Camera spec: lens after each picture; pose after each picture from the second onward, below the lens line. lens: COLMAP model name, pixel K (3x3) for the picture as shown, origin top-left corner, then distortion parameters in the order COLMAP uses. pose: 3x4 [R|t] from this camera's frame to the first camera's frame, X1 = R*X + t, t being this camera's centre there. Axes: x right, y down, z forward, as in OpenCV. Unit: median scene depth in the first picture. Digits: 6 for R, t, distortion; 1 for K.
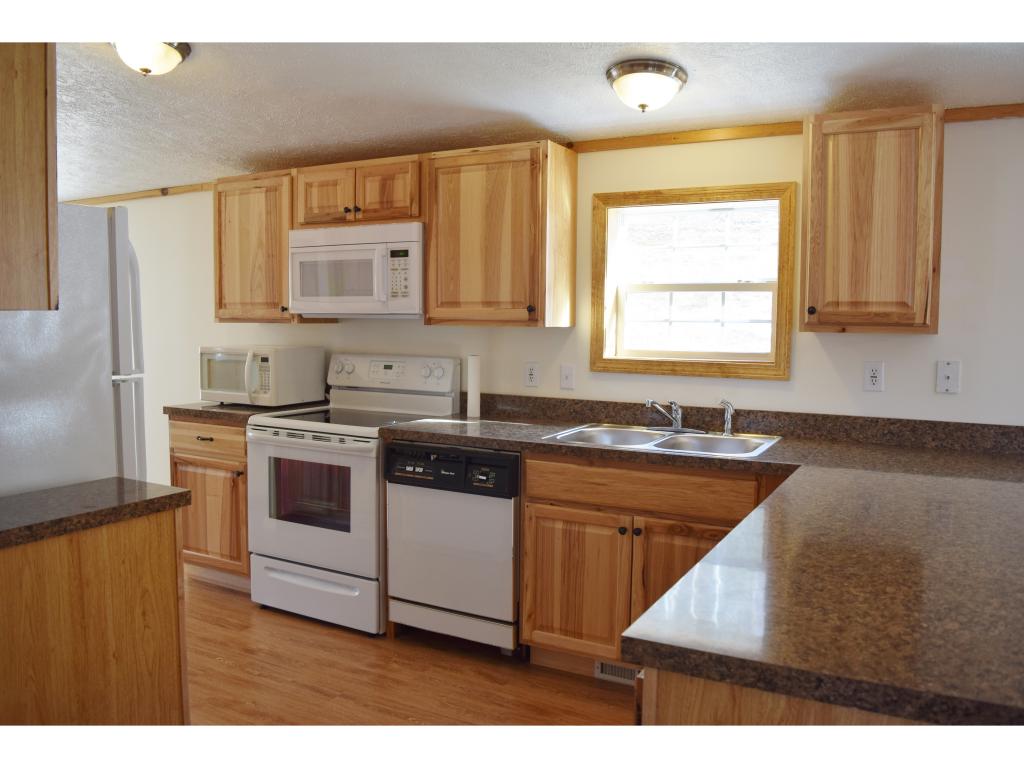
lens RADIAL K [[803.7, 0, 516.6], [0, 803.7, 379.8], [0, 0, 1]] dist [-0.098232, 0.024679]
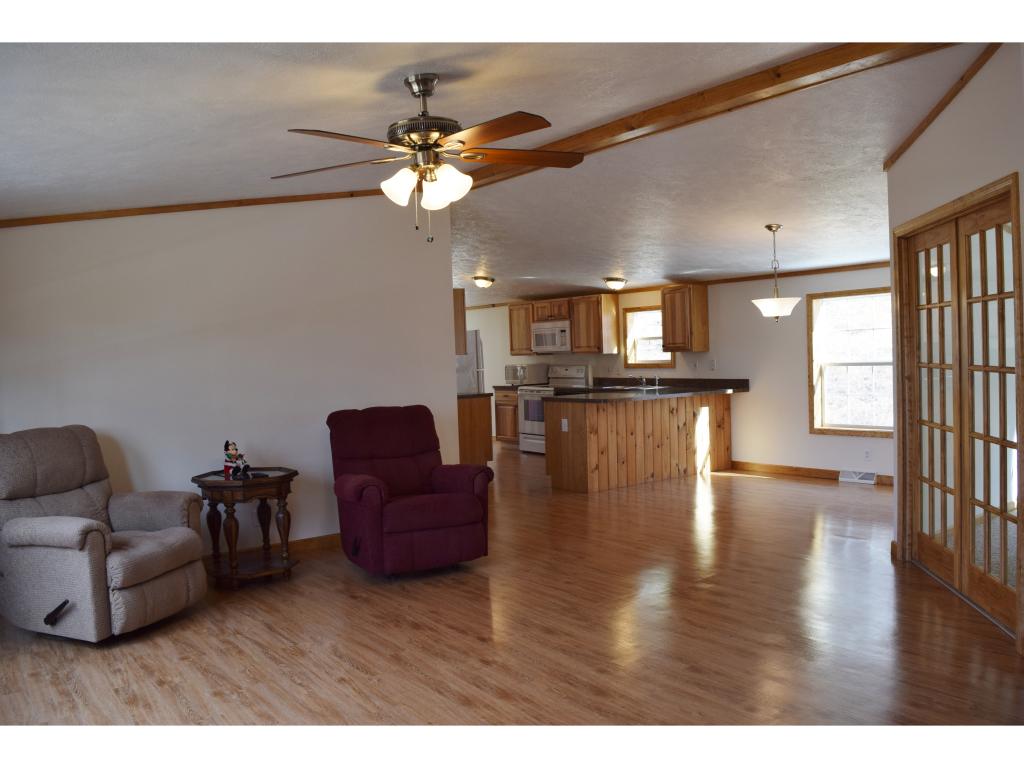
lens RADIAL K [[803.7, 0, 516.6], [0, 803.7, 379.8], [0, 0, 1]] dist [-0.098232, 0.024679]
pose [[0.912852, -0.024592, -0.407549, 0.924000], [0.009493, 0.999193, -0.039030, 0.142231], [0.408180, 0.031759, 0.912349, -1.830520]]
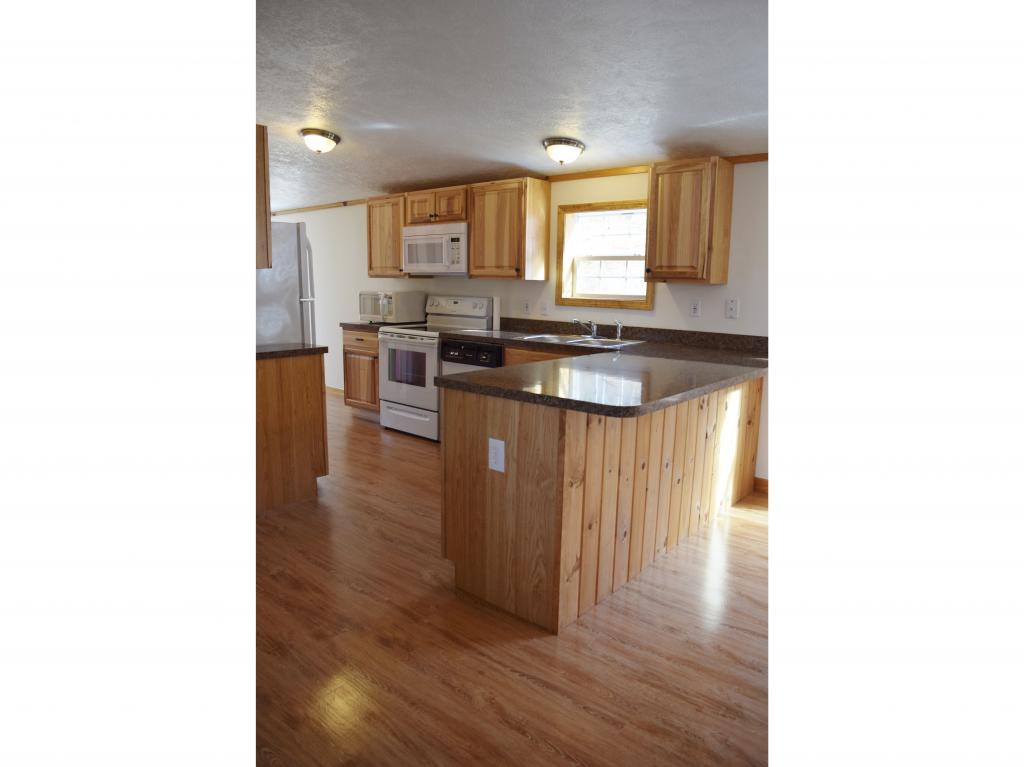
lens RADIAL K [[602.9, 0, 512.0], [0, 602.9, 383.5], [0, 0, 1]] dist [-0.087770, 0.000922]
pose [[0.979274, 0.040103, -0.198531, 0.271364], [-0.021805, 0.995380, 0.093509, 0.040566], [0.201364, -0.087242, 0.975624, -0.356360]]
